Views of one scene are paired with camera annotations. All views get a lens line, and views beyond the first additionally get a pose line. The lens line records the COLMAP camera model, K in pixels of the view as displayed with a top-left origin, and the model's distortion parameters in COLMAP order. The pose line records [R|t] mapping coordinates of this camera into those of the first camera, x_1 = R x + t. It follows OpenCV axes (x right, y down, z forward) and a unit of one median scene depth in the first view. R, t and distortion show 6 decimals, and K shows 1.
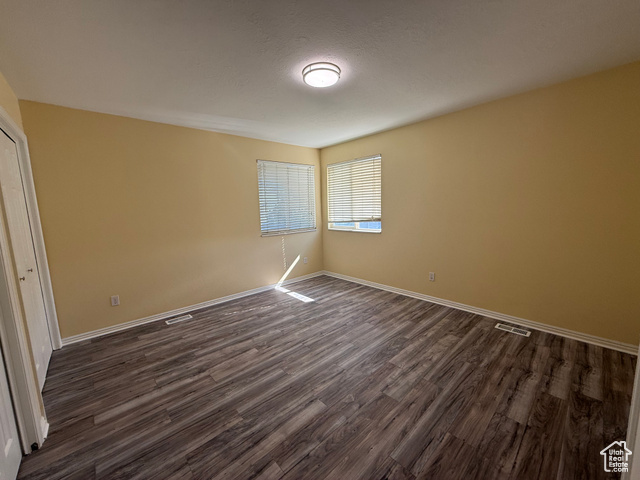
lens RADIAL K [[255.0, 0, 317.0], [0, 255.0, 240.0], [0, 0, 1]] dist [0.000912, 0.000113]
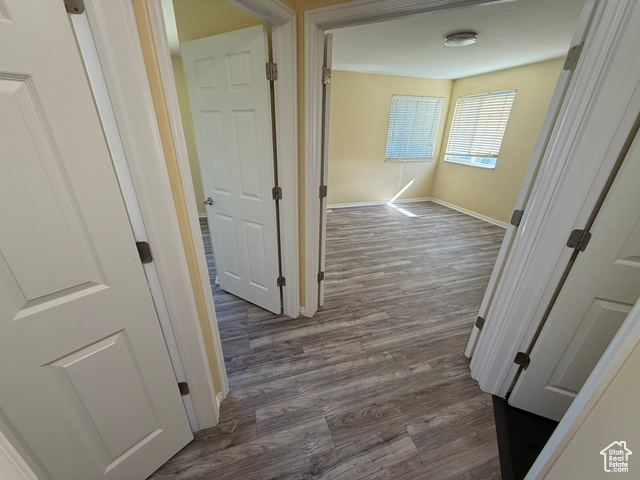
lens RADIAL K [[255.0, 0, 317.0], [0, 255.0, 240.0], [0, 0, 1]] dist [0.000912, 0.000113]
pose [[0.908880, 0.210452, -0.360066, 0.020661], [-0.099768, 0.947993, 0.302250, 0.008847], [0.404950, -0.238786, 0.882608, -0.443409]]
